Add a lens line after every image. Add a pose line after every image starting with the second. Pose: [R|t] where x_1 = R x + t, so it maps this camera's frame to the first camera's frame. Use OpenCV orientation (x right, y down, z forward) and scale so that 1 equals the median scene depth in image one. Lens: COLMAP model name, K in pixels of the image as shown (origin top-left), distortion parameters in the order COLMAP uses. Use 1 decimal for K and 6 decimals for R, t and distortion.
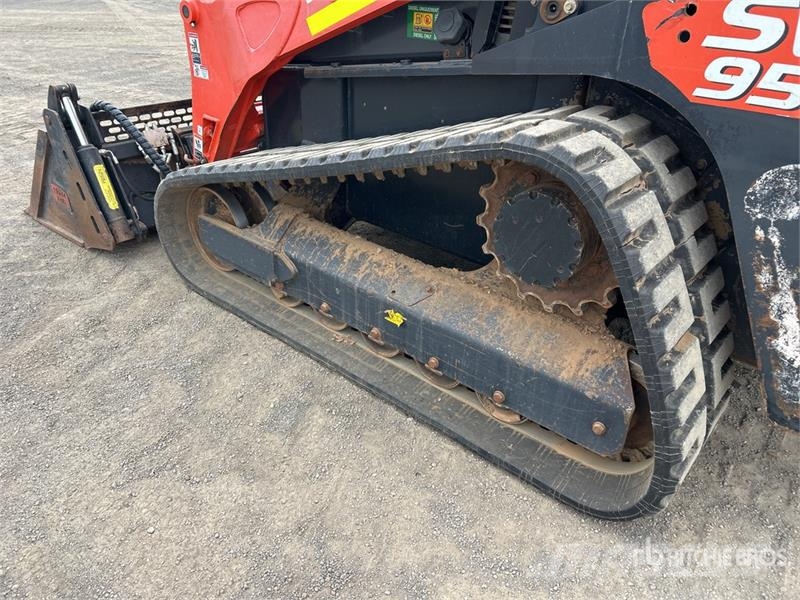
lens RADIAL K [[600.4, 0, 395.3], [0, 600.4, 306.6], [0, 0, 1]] dist [0.061252, -0.068772]
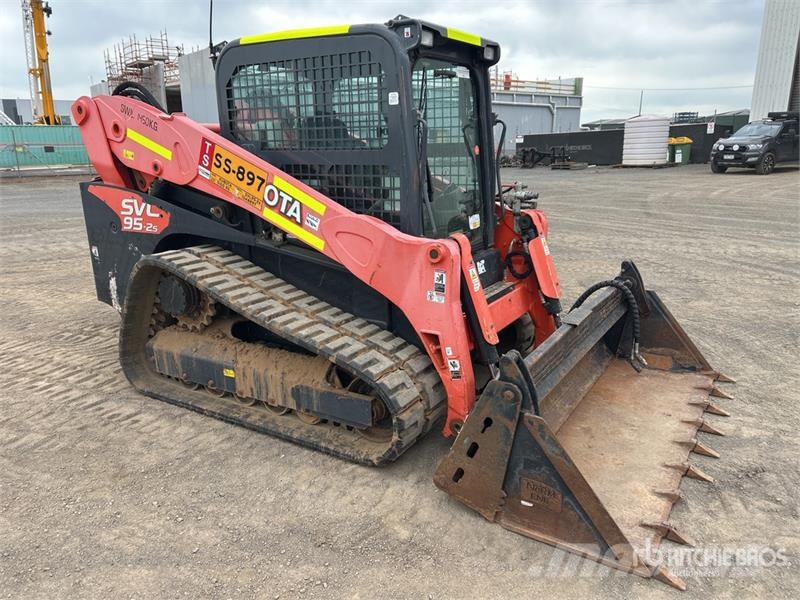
lens RADIAL K [[600.4, 0, 395.7], [0, 600.4, 302.1], [0, 0, 1]] dist [0.061252, -0.068772]
pose [[0.988532, -0.088255, 0.122535, 0.991817], [0.117732, 0.958572, -0.259381, 0.677569], [-0.094567, 0.270833, 0.957970, -1.385908]]
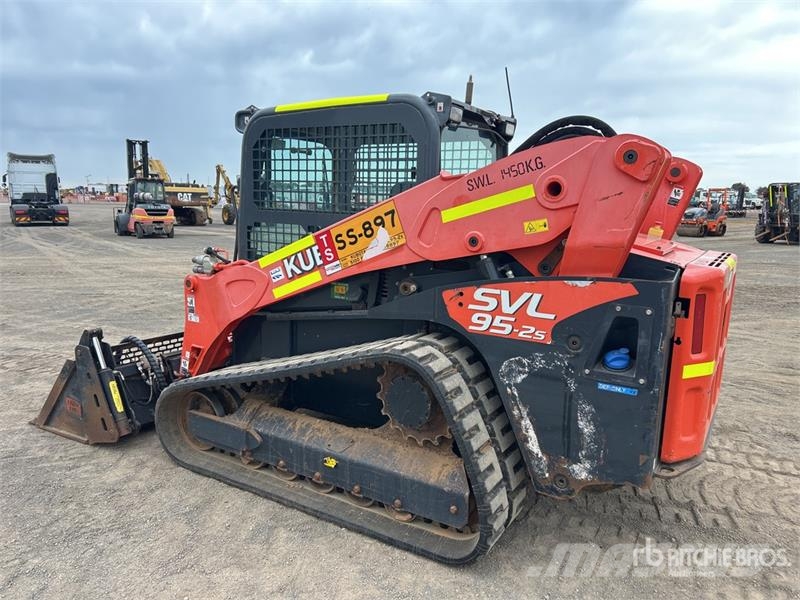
lens RADIAL K [[600.4, 0, 394.1], [0, 600.4, 294.6], [0, 0, 1]] dist [0.061252, -0.068772]
pose [[0.987413, -0.026675, 0.155900, -0.074133], [0.080789, 0.932454, -0.352141, 0.186525], [-0.135976, 0.360303, 0.922872, -0.676854]]
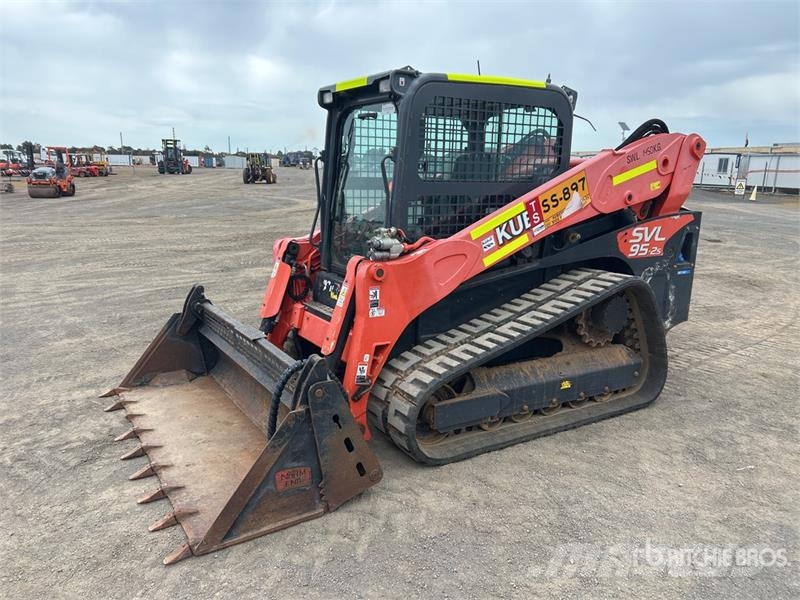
lens RADIAL K [[600.4, 0, 398.4], [0, 600.4, 301.4], [0, 0, 1]] dist [0.061252, -0.068772]
pose [[0.299050, -0.218359, 0.928918, -2.012502], [0.472265, 0.879754, 0.054764, -0.609140], [-0.829177, 0.422318, 0.366213, 0.633873]]
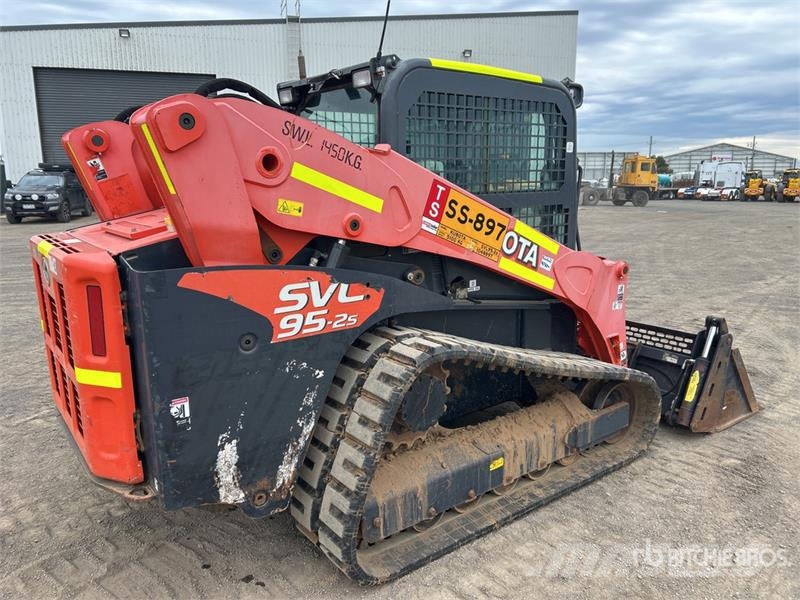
lens RADIAL K [[600.4, 0, 400.7], [0, 600.4, 302.6], [0, 0, 1]] dist [0.061252, -0.068772]
pose [[0.210870, -0.234265, 0.949028, -0.727731], [0.511823, 0.853599, 0.096984, -0.286618], [-0.832809, 0.465283, 0.299900, 0.086098]]
